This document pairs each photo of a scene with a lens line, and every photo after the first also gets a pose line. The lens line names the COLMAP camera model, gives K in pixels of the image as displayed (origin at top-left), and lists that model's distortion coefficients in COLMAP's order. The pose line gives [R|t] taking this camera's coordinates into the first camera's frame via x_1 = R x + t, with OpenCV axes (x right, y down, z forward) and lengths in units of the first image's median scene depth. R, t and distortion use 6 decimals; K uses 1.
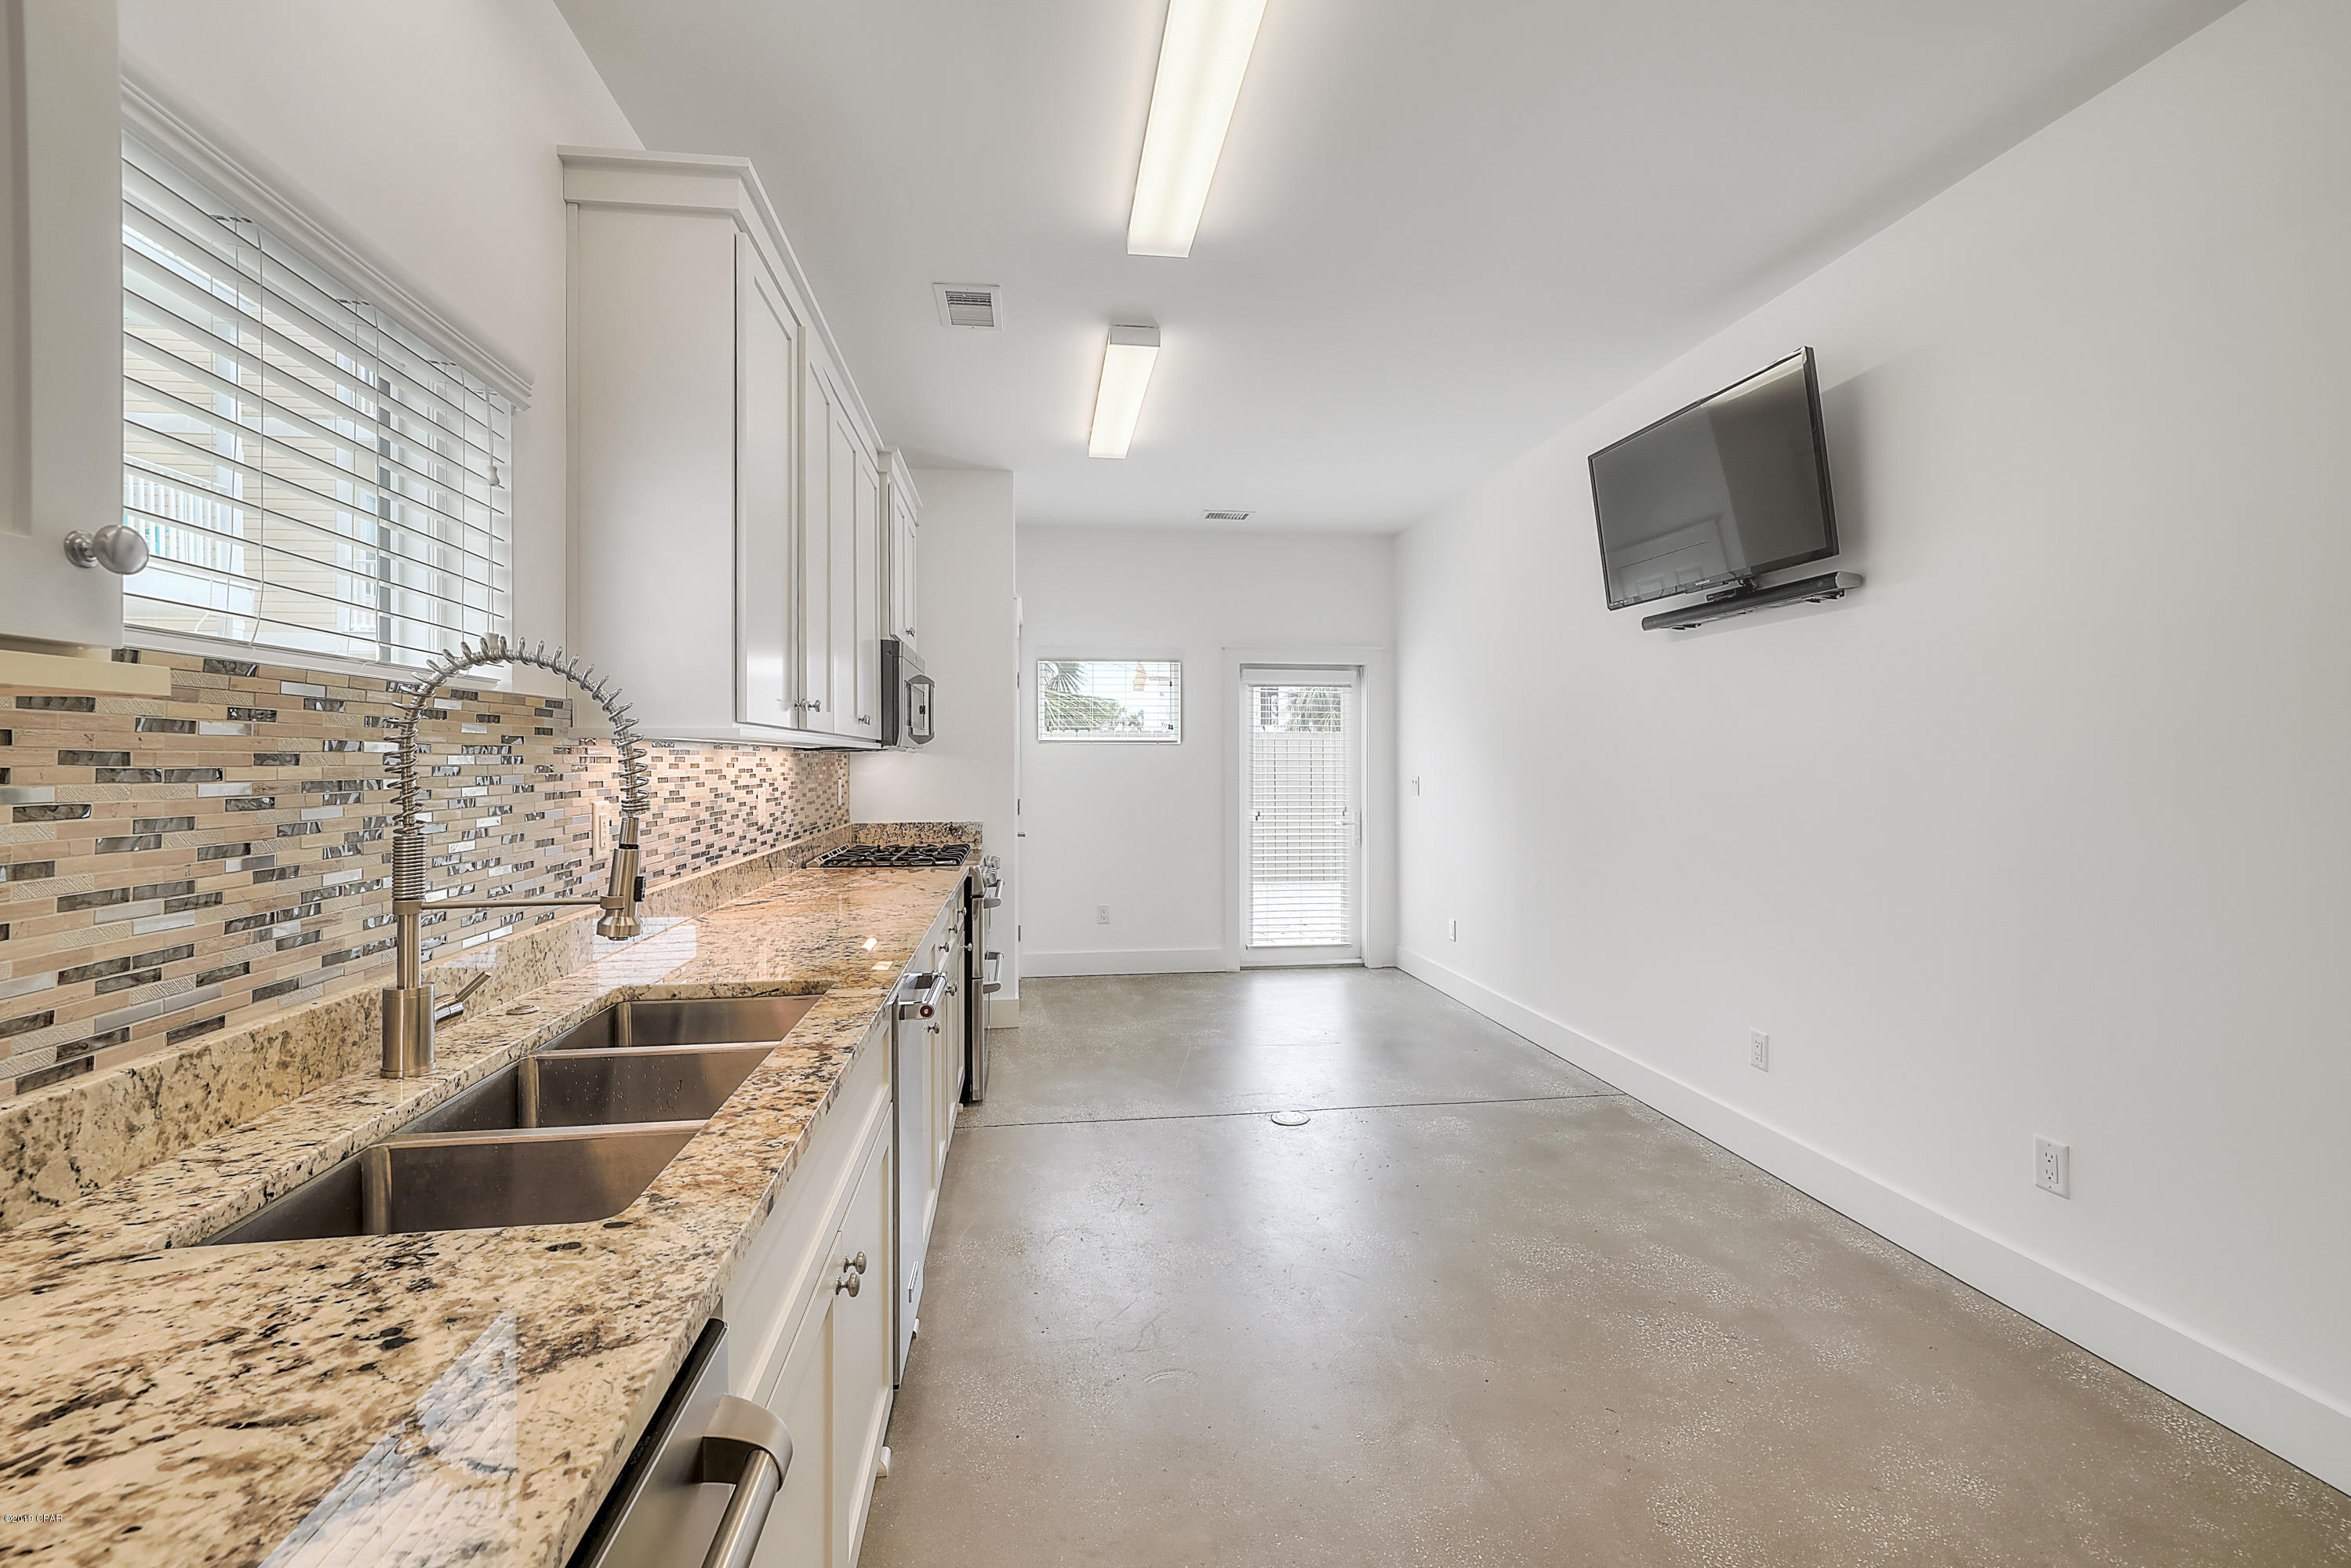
lens RADIAL K [[978.9, 0, 1159.3], [0, 978.9, 758.3], [0, 0, 1]] dist [0.000170, 0.000118]
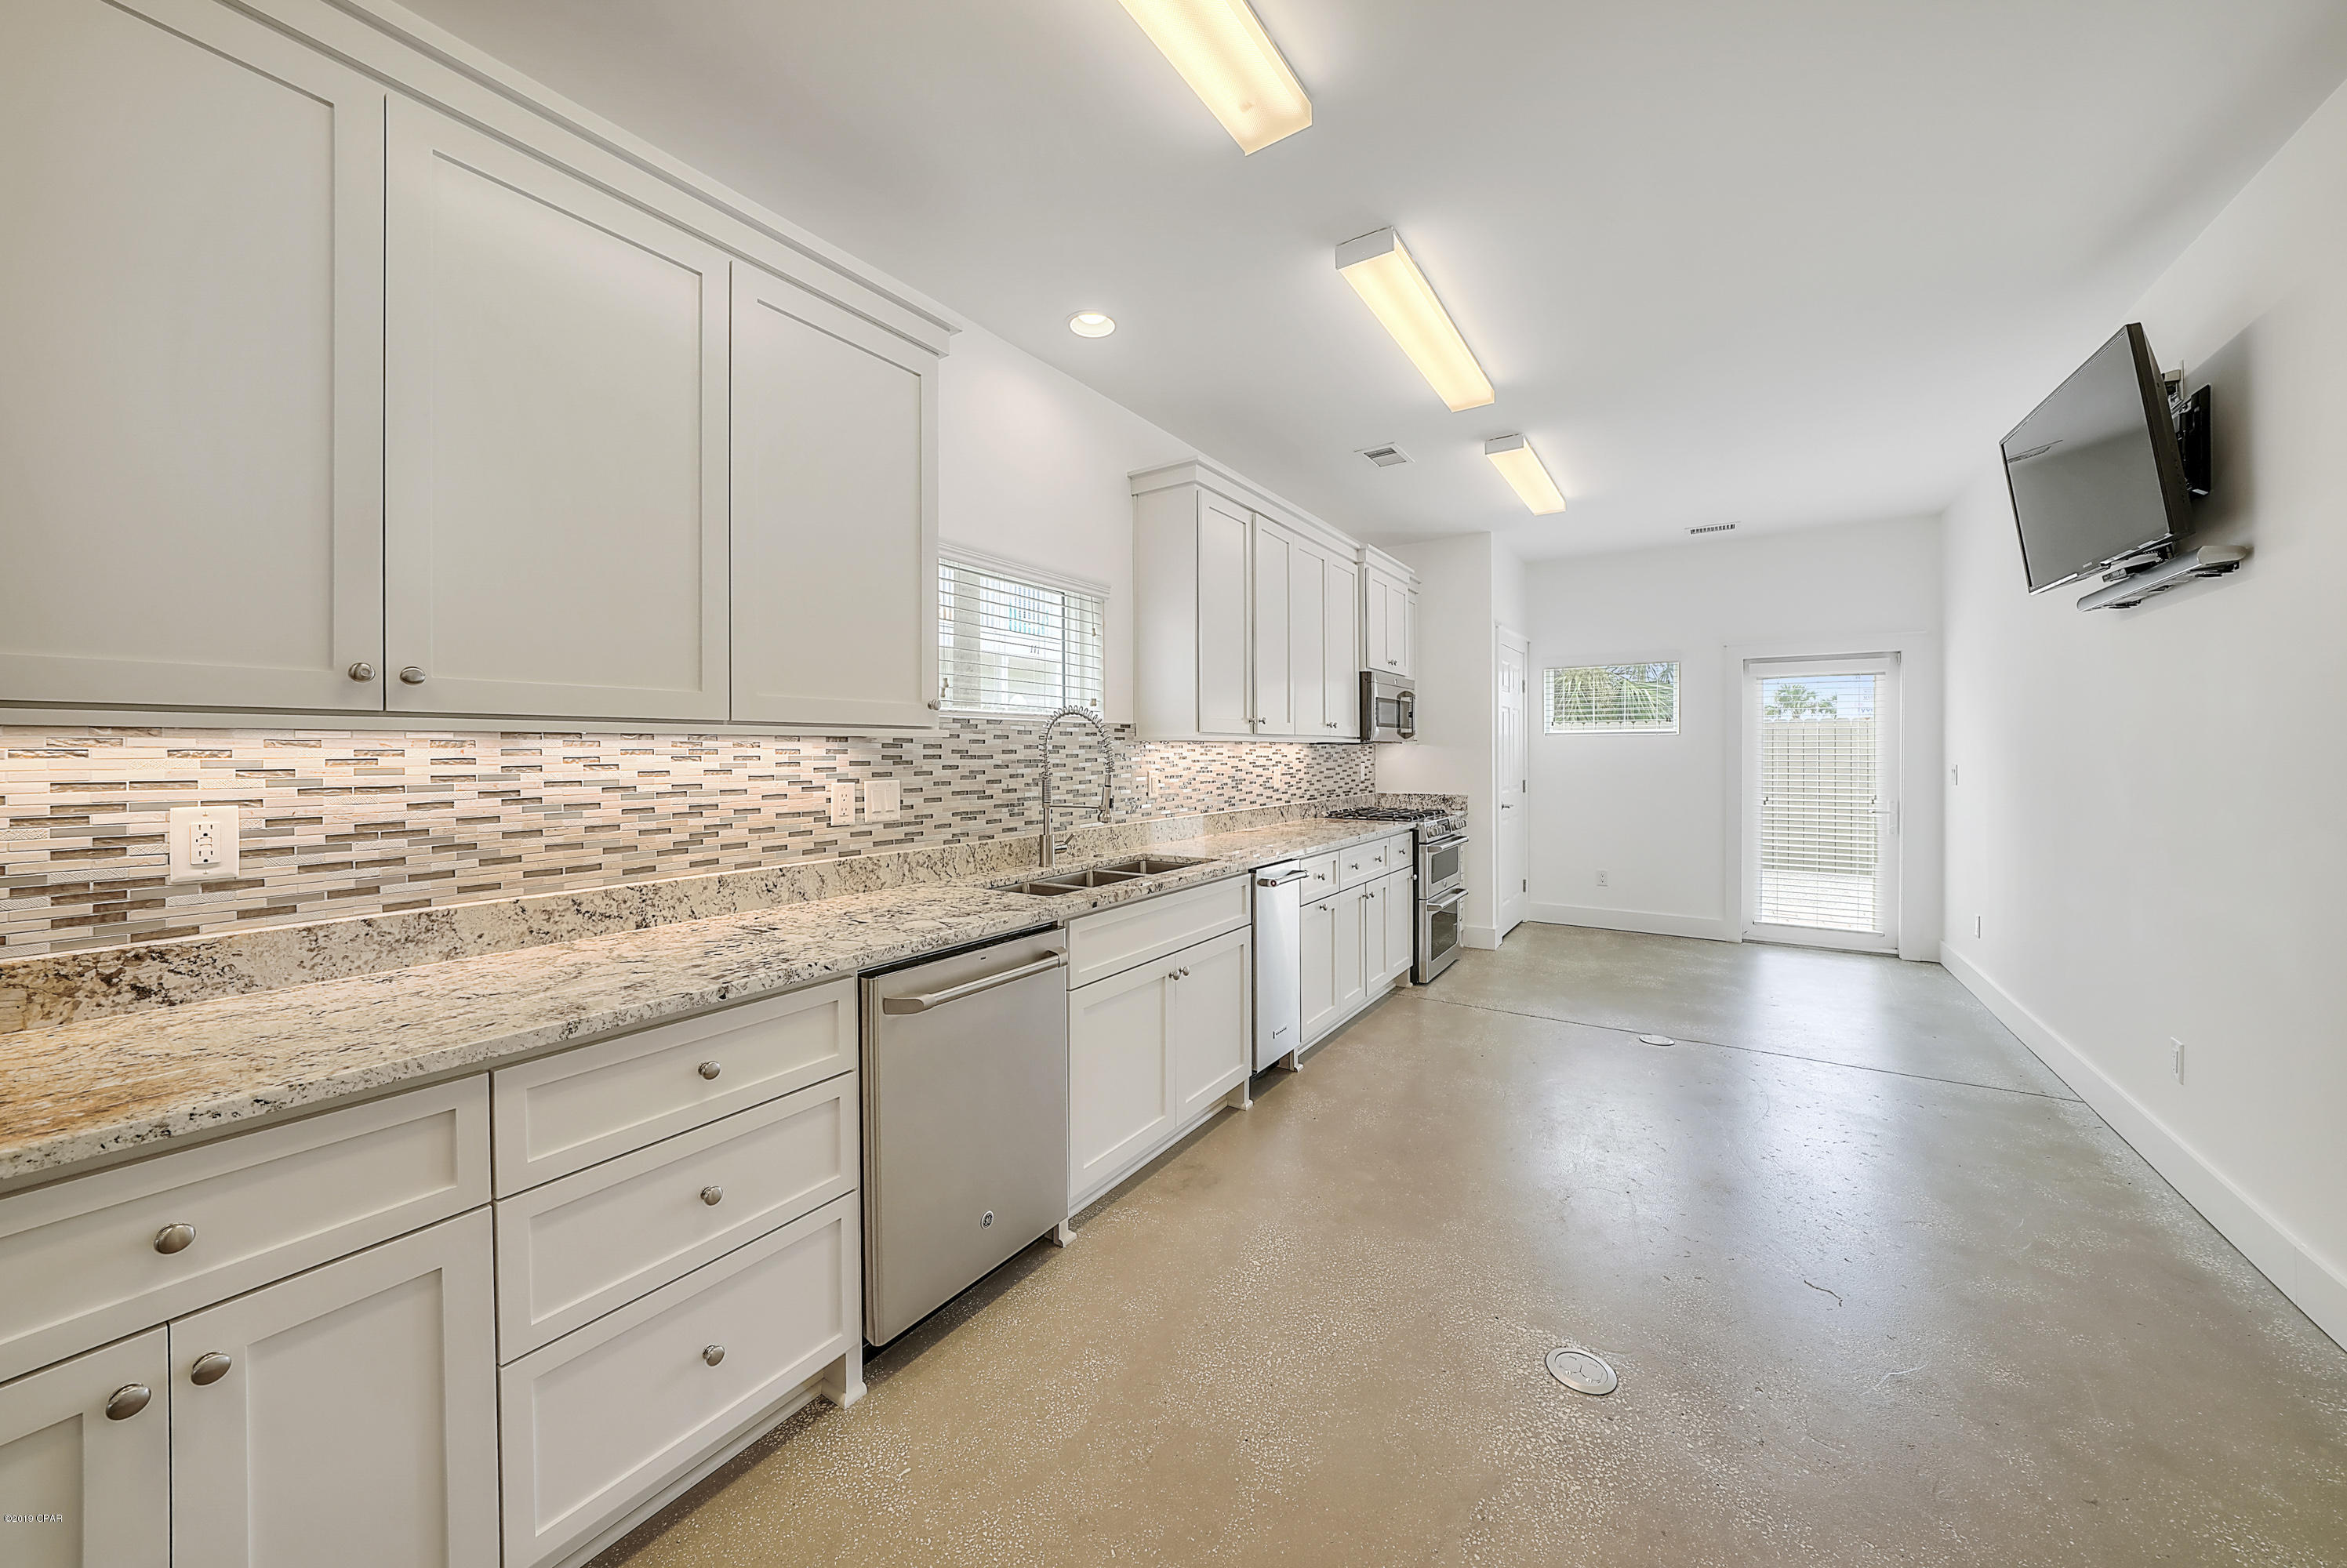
lens RADIAL K [[833.1, 0, 1172.6], [0, 833.1, 757.7], [0, 0, 1]] dist [-0.014028, 0.000192]
pose [[0.755018, 0.004115, -0.655691, 0.461733], [0.004474, 0.999925, 0.011427, -0.003213], [0.655689, -0.011561, 0.754943, -0.236849]]
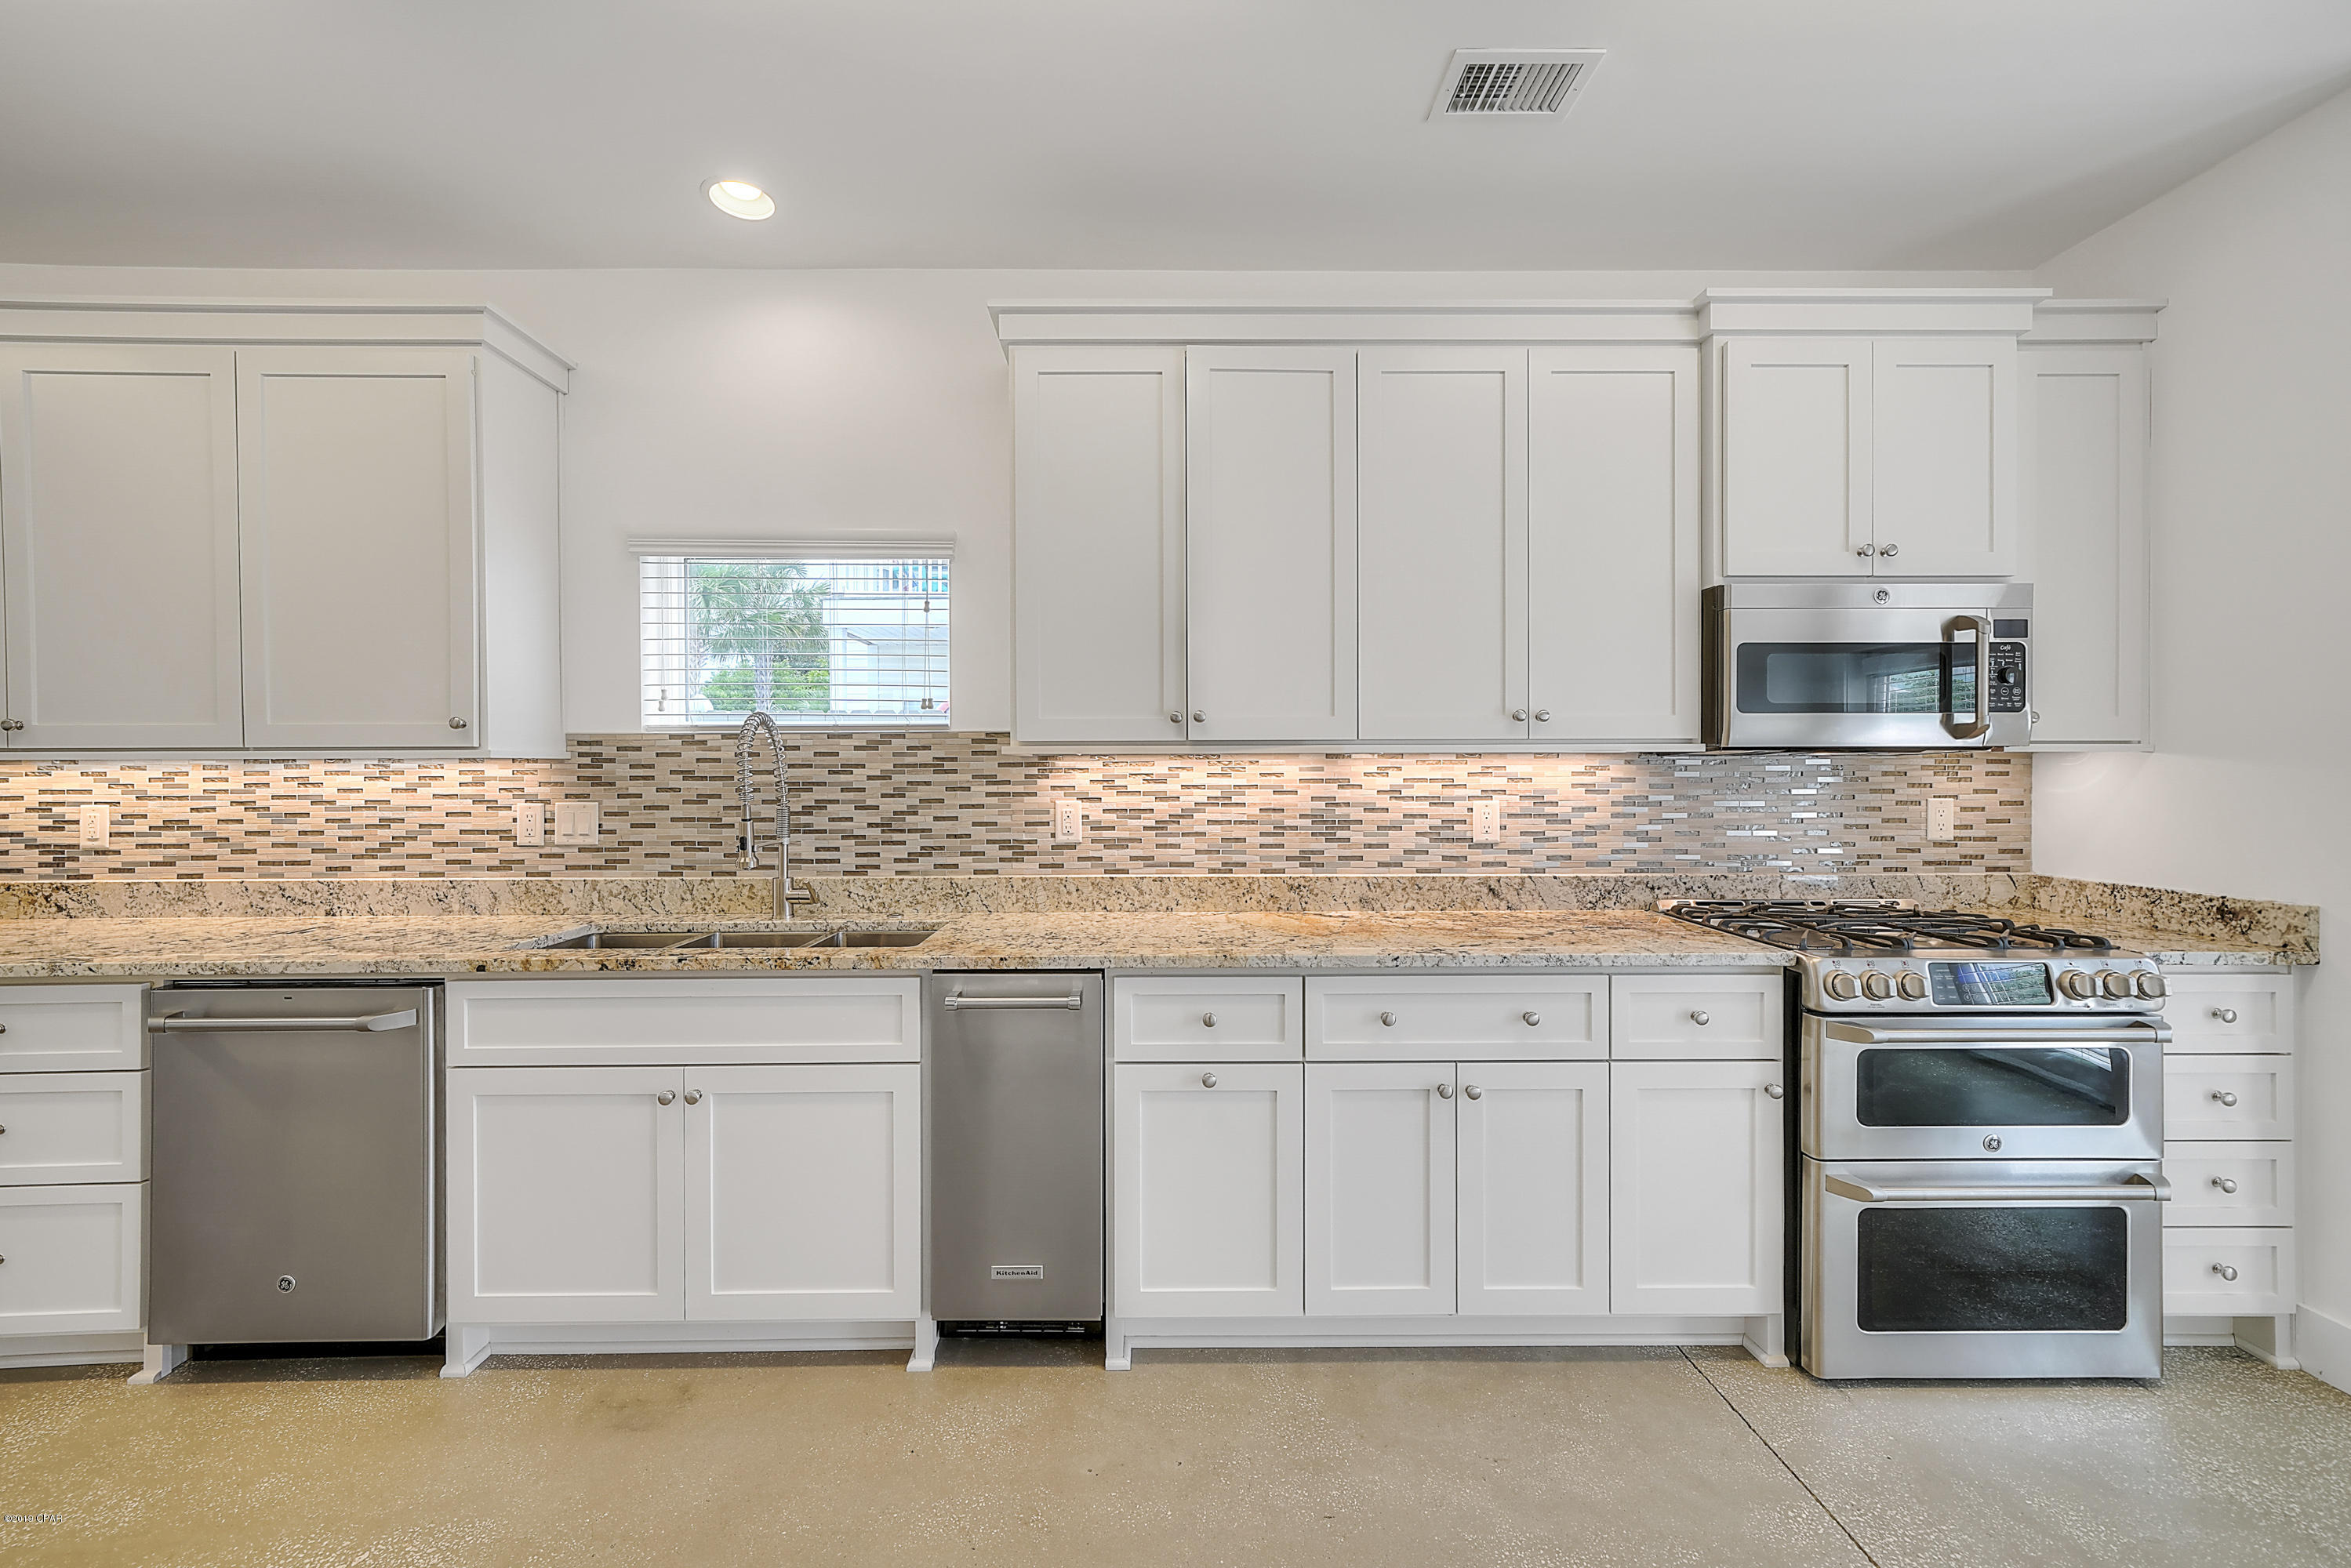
lens RADIAL K [[913.4, 0, 1175.5], [0, 913.4, 784.0], [0, 0, 1]] dist [0.008057, 0.000080]
pose [[-0.126817, 0.016409, -0.991790, 0.500964], [0.007916, 0.999848, 0.015530, 0.001128], [0.991894, -0.005882, -0.126928, 0.952441]]
